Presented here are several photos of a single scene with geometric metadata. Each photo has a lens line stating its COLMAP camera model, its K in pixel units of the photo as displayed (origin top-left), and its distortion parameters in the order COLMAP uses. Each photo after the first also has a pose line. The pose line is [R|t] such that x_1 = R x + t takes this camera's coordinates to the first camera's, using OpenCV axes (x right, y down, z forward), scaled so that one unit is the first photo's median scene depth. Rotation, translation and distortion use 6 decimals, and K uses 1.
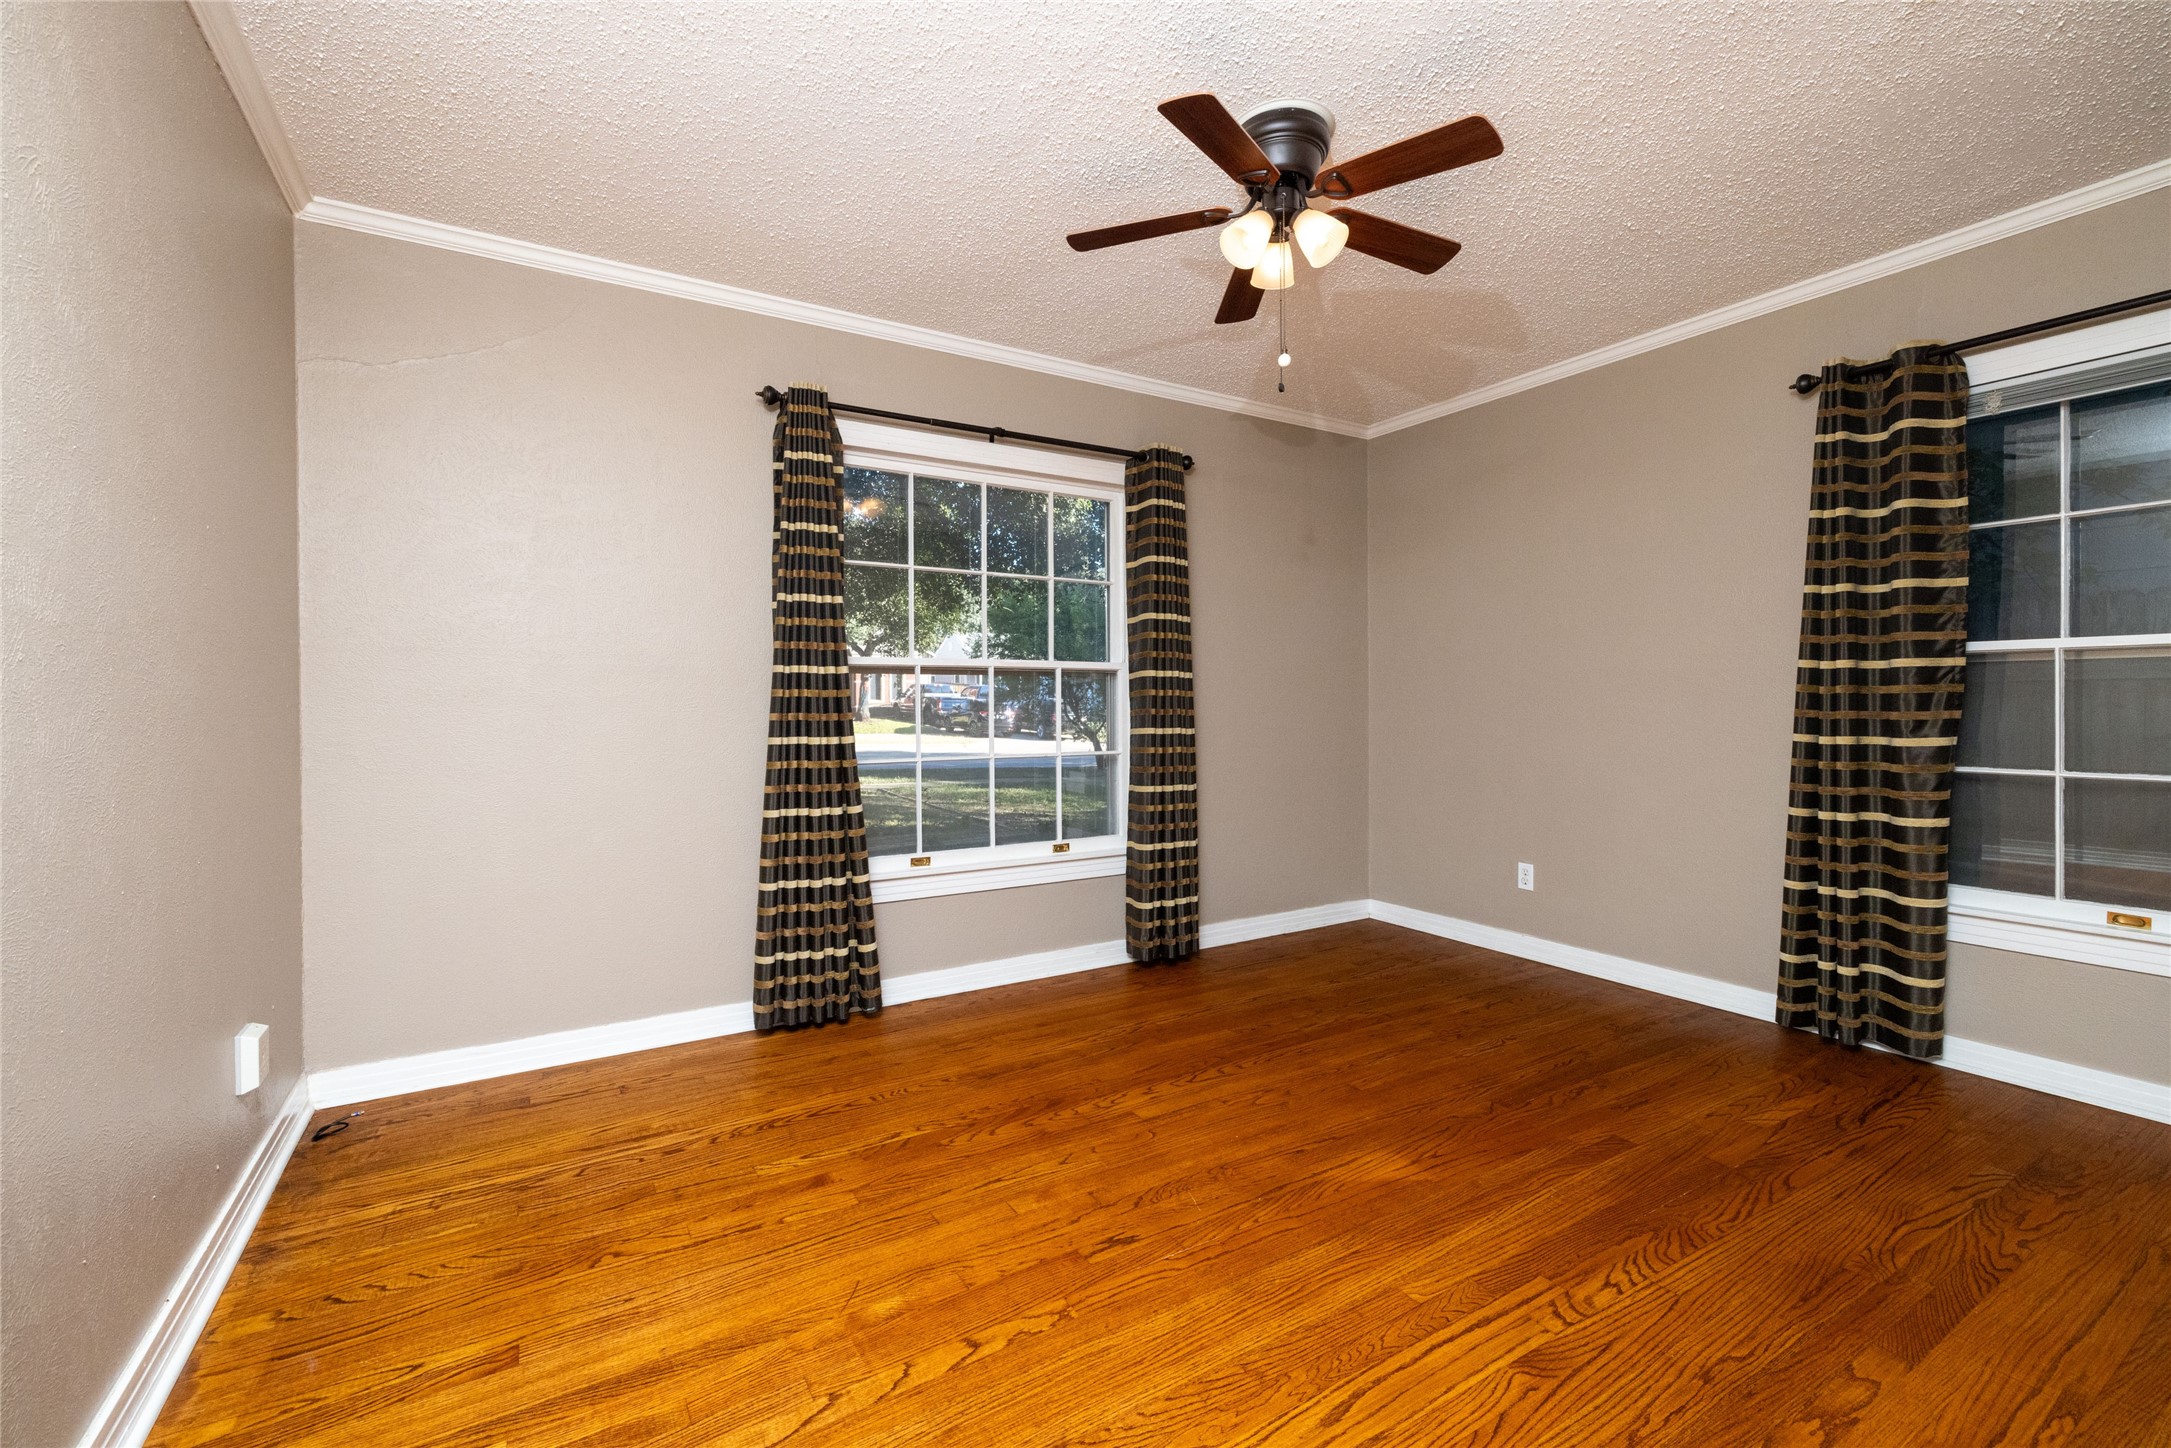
lens RADIAL K [[905.7, 0, 1087.5], [0, 905.7, 726.0], [0, 0, 1]] dist [-0.000591, 0.001180]
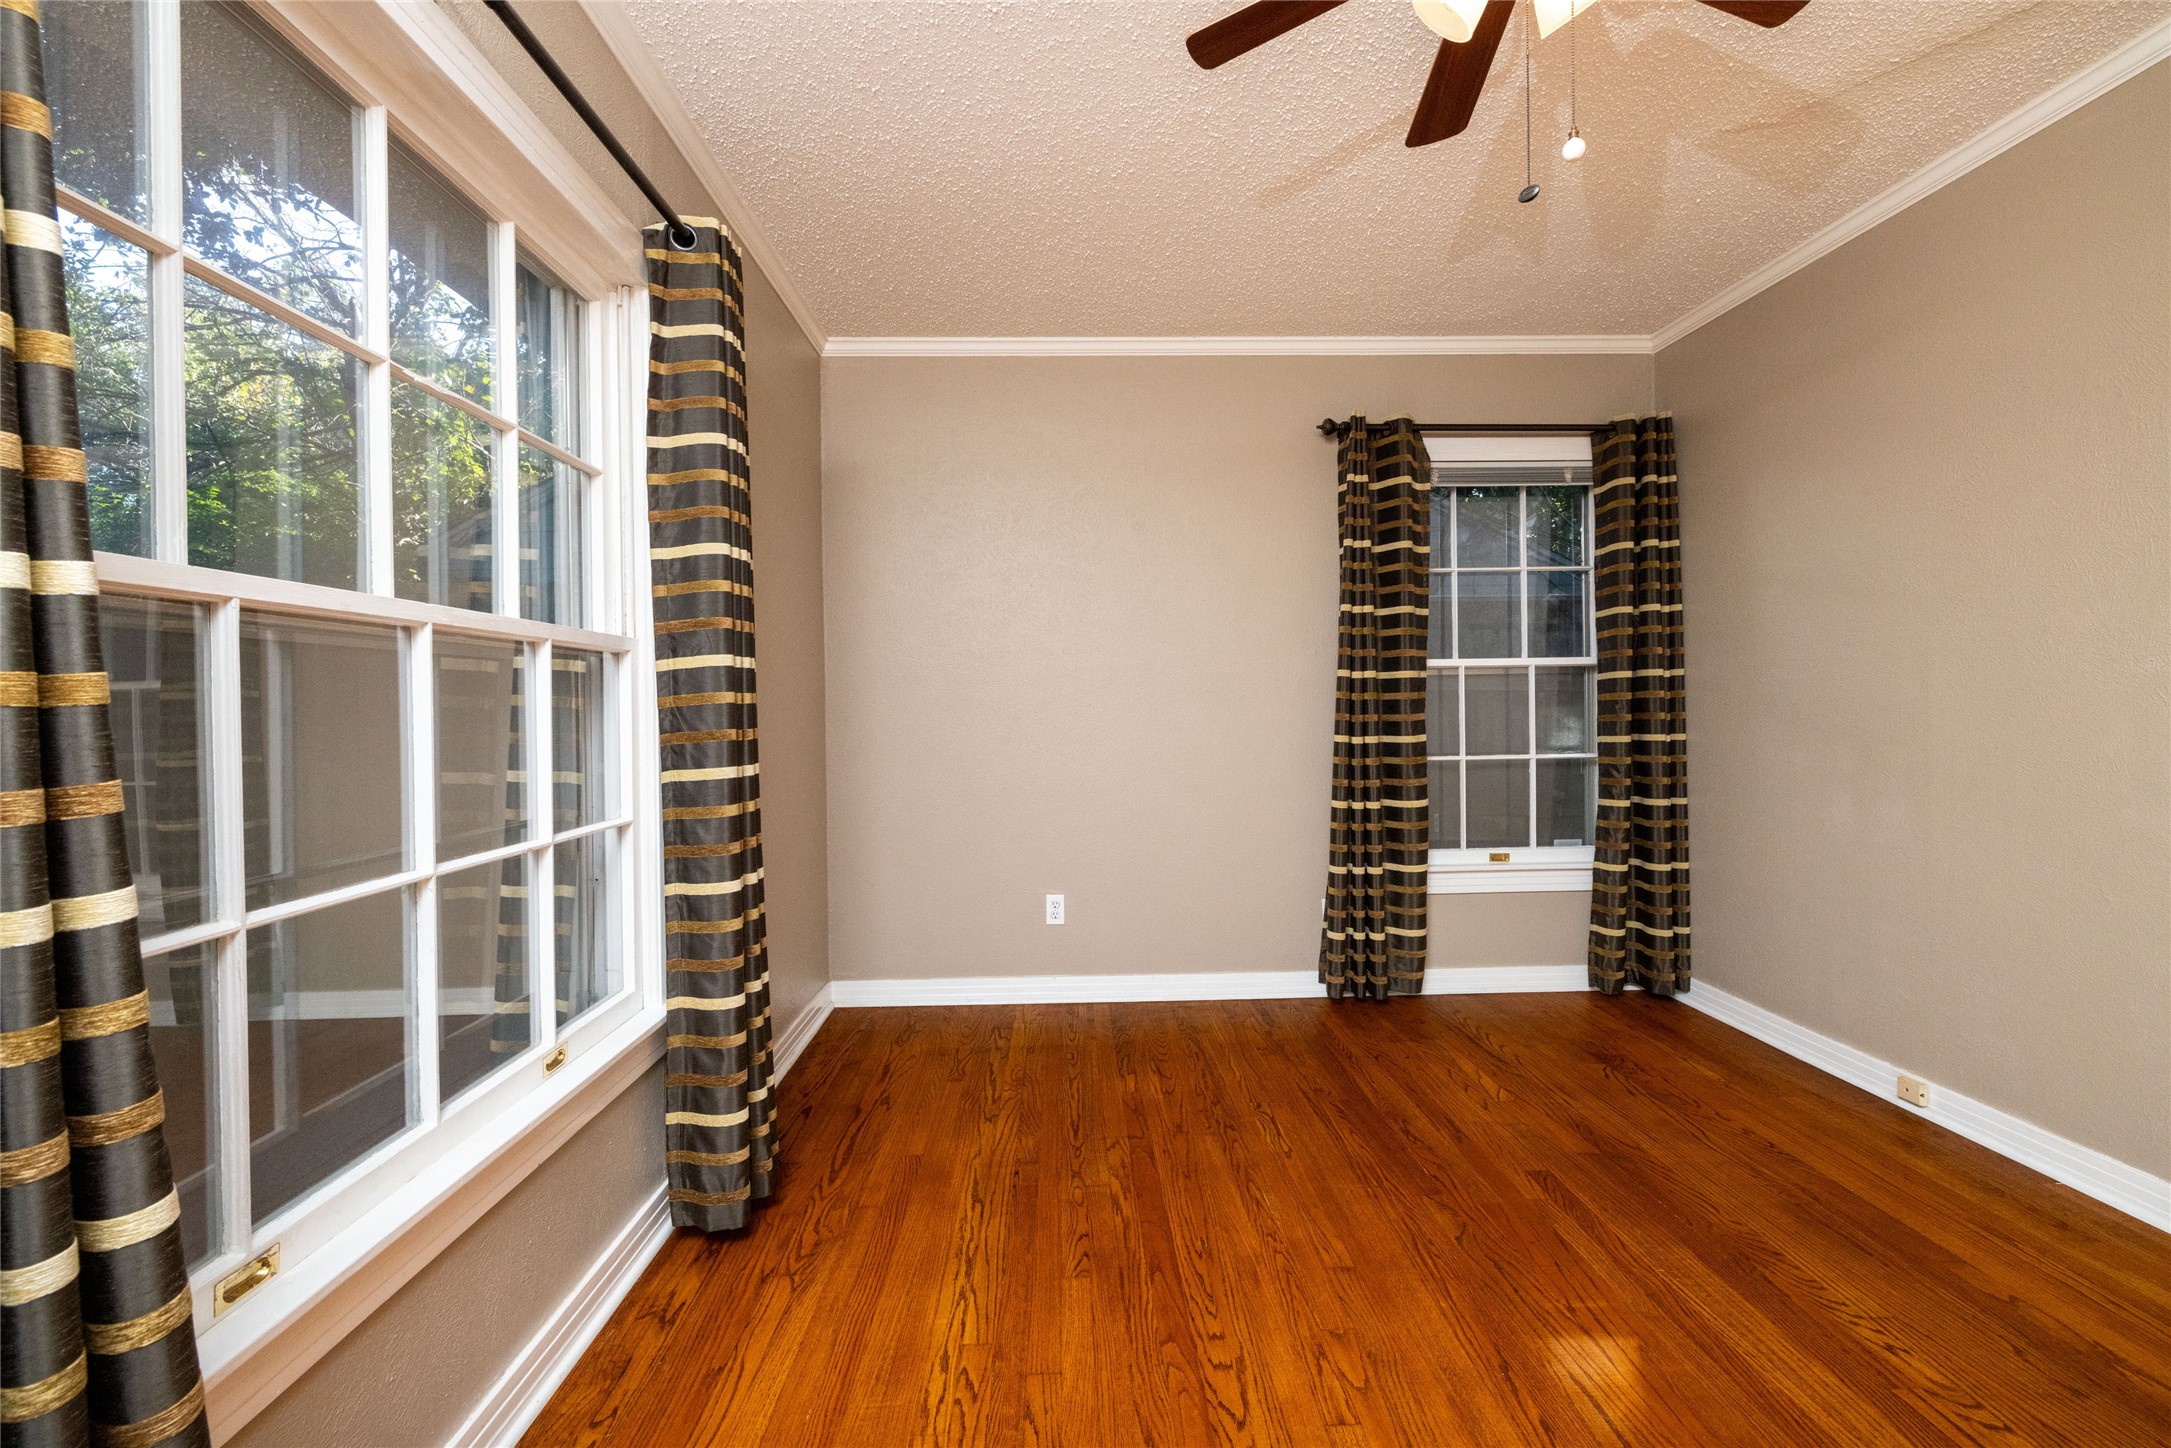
lens RADIAL K [[905.7, 0, 1092.2], [0, 905.7, 713.9], [0, 0, 1]] dist [-0.000591, 0.001180]
pose [[0.496188, -0.013349, 0.868112, -0.359380], [0.034499, 0.999395, -0.004351, -0.025011], [-0.867529, 0.032108, 0.496349, 0.735095]]
